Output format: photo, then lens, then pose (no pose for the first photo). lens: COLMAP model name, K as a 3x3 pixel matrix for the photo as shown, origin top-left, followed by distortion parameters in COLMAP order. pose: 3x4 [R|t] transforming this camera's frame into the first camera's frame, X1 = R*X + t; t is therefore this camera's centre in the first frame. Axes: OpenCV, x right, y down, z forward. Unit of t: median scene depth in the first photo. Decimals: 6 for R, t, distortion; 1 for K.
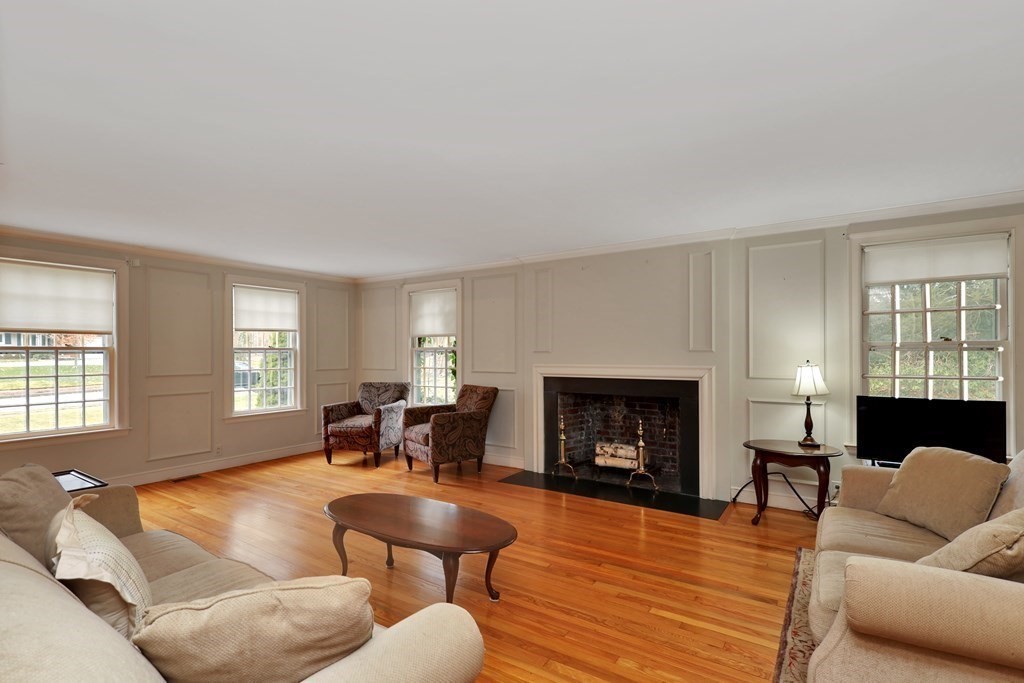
lens RADIAL K [[488.3, 0, 517.6], [0, 488.3, 354.0], [0, 0, 1]] dist [0.001877, 0.002212]
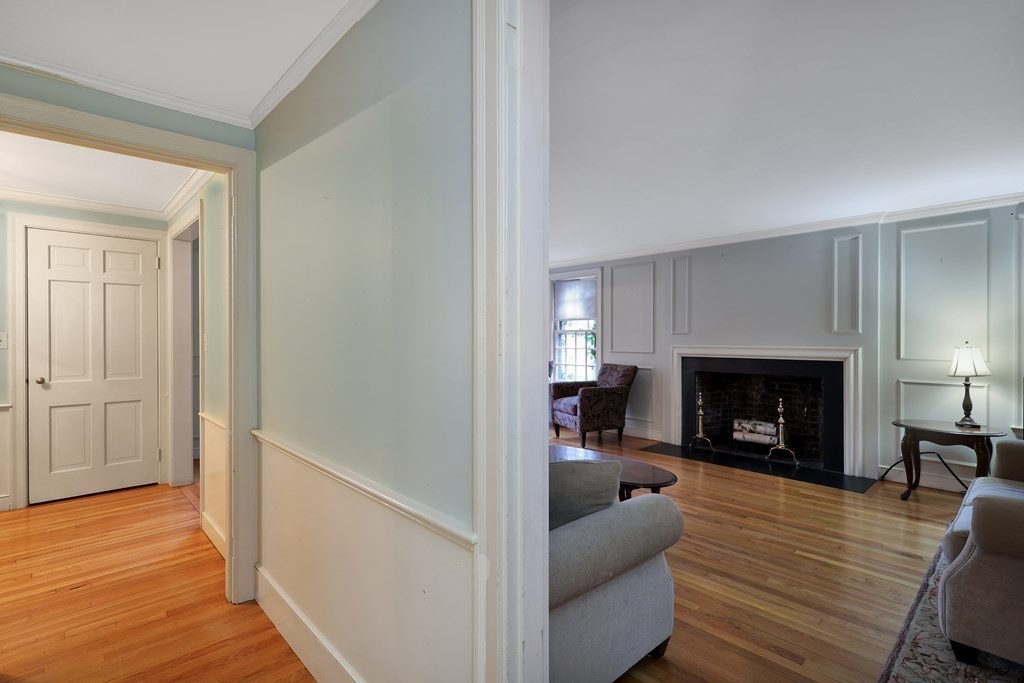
lens RADIAL K [[488.3, 0, 512.3], [0, 488.3, 339.2], [0, 0, 1]] dist [0.001877, 0.002212]
pose [[0.970743, 0.003720, -0.240093, -0.061305], [-0.003016, 0.999990, 0.003299, 0.006097], [0.240103, -0.002478, 0.970744, -0.171820]]
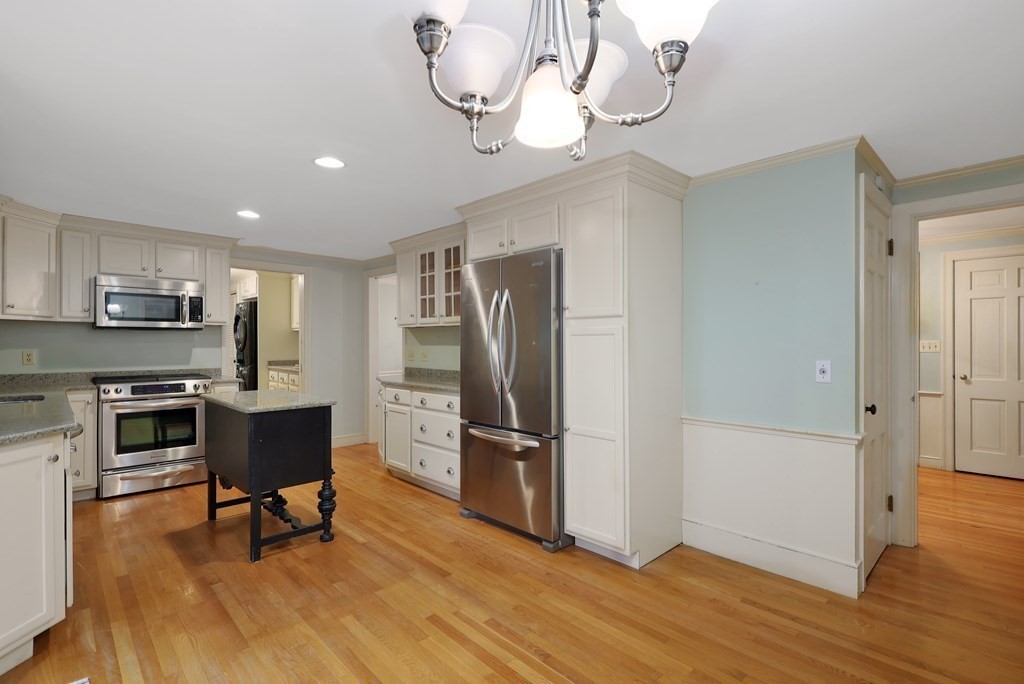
lens RADIAL K [[488.3, 0, 515.3], [0, 488.3, 343.5], [0, 0, 1]] dist [0.001877, 0.002212]
pose [[-0.218221, 0.002953, -0.975895, 0.245435], [-0.000185, 0.999995, 0.003068, 0.004224], [0.975899, 0.000850, -0.218219, -0.290876]]
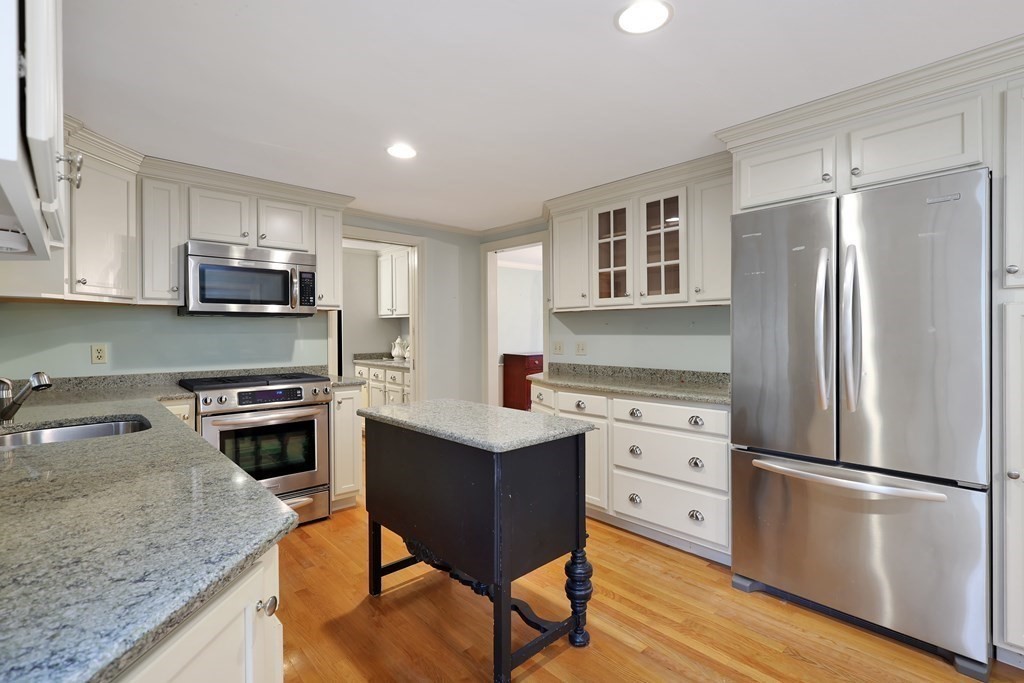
lens RADIAL K [[488.3, 0, 515.6], [0, 488.3, 337.7], [0, 0, 1]] dist [0.001877, 0.002212]
pose [[-0.246607, 0.015741, -0.968988, 0.048307], [0.005476, 0.999875, 0.014849, 0.003664], [0.969100, -0.001645, -0.246662, -0.683269]]
